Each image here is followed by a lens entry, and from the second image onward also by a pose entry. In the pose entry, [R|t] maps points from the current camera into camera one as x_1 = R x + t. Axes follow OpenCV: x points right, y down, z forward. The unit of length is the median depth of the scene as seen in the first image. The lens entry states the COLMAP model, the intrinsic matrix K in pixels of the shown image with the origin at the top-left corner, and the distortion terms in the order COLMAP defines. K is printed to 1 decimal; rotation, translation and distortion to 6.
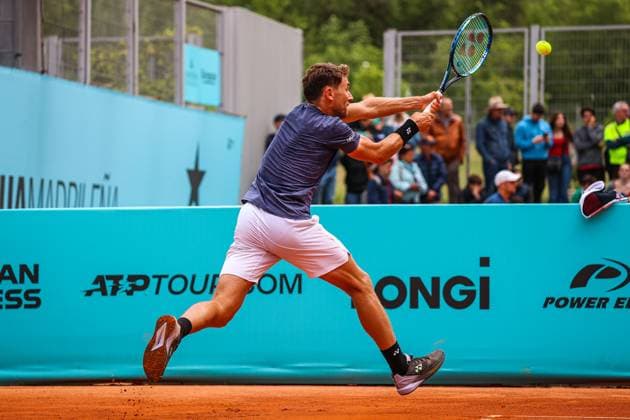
lens RADIAL K [[3323.1, 0, 268.6], [0, 3323.1, 209.9], [0, 0, 1]] dist [1.703427, 0.000000]
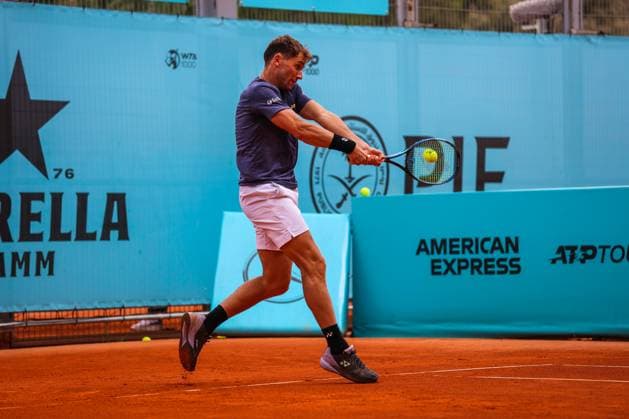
lens RADIAL K [[3317.8, 0, 268.7], [0, 3317.8, 201.3], [0, 0, 1]] dist [1.703427, 0.000000]
pose [[0.843402, -0.017453, -0.537000, 0.494733], [0.024553, 0.999680, 0.006072, -0.005722], [0.536722, -0.018306, 0.843560, -0.046096]]
